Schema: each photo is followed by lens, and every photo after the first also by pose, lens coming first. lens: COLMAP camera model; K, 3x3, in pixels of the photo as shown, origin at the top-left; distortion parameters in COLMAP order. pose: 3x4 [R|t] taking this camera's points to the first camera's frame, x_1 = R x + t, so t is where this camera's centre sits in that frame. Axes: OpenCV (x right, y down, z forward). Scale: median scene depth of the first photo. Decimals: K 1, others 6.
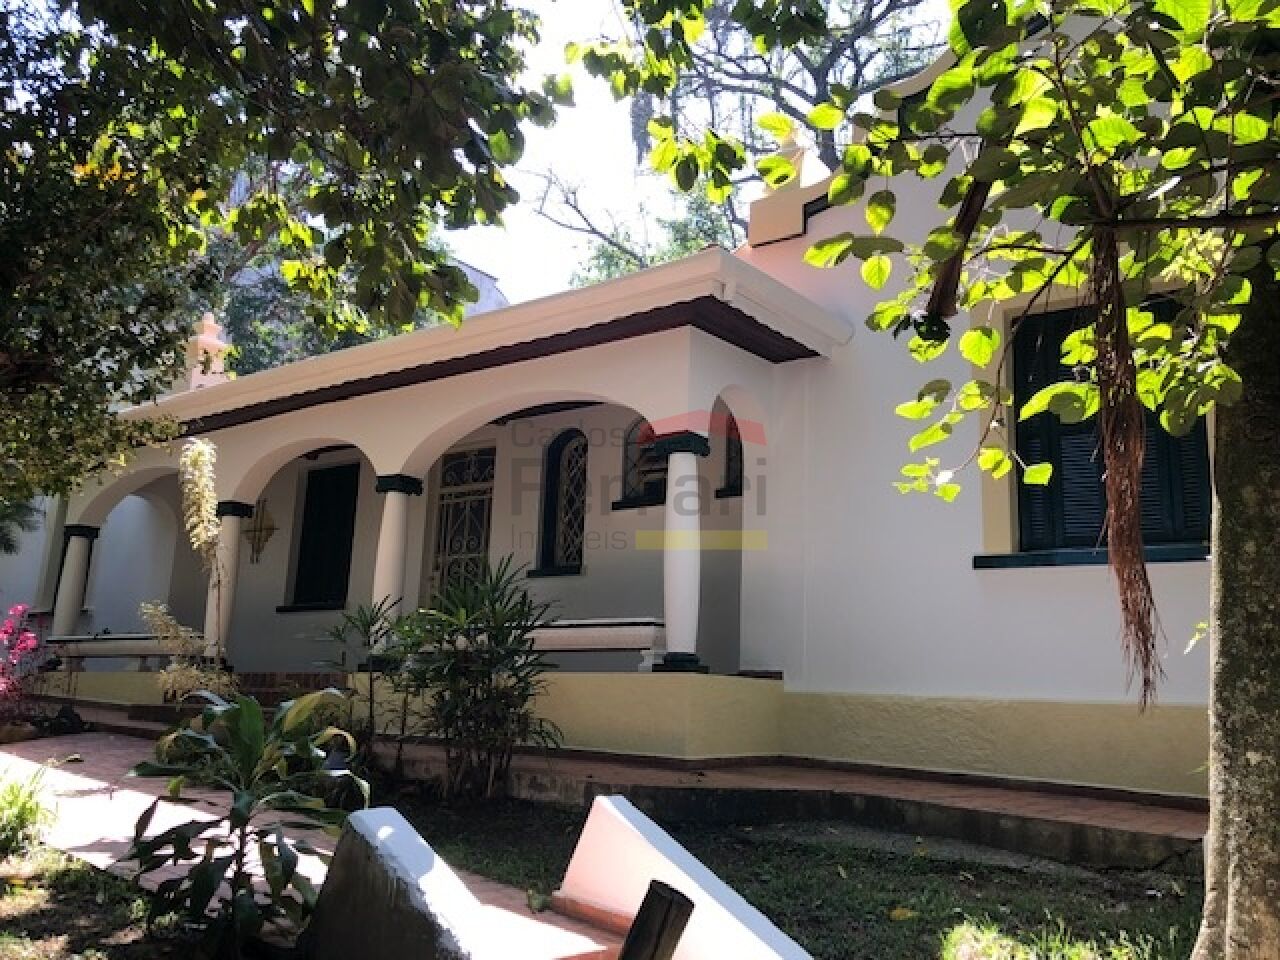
lens RADIAL K [[1042.7, 0, 640.0], [0, 1042.7, 480.0], [0, 0, 1]] dist [0.004763, 0.006116]
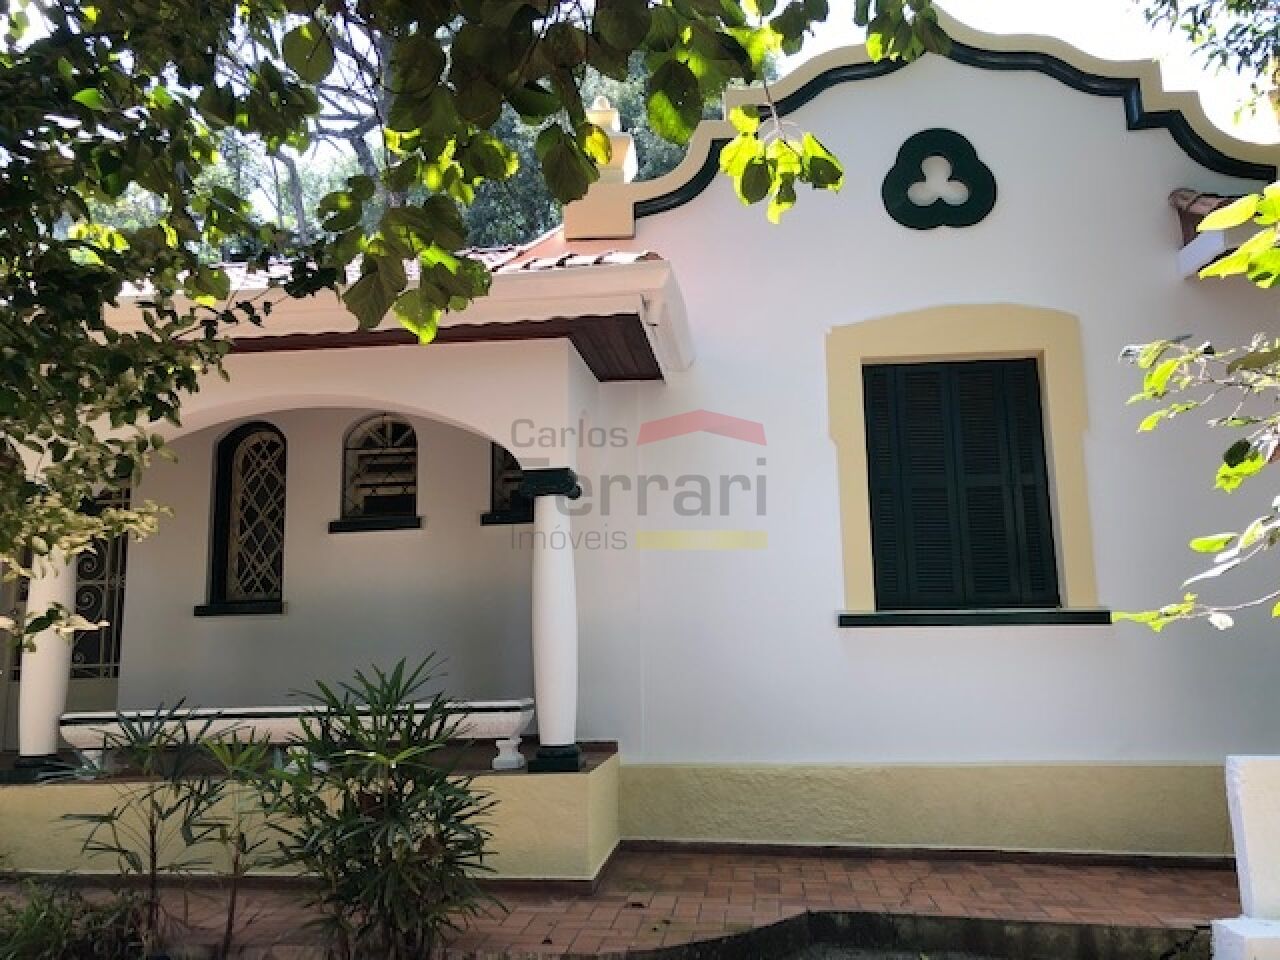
lens RADIAL K [[1042.7, 0, 640.0], [0, 1042.7, 480.0], [0, 0, 1]] dist [0.004763, 0.006116]
pose [[0.860669, 0.033210, 0.508081, -0.320595], [-0.055529, 0.998041, 0.028829, -0.066075], [-0.506129, -0.053025, 0.860826, 0.269972]]
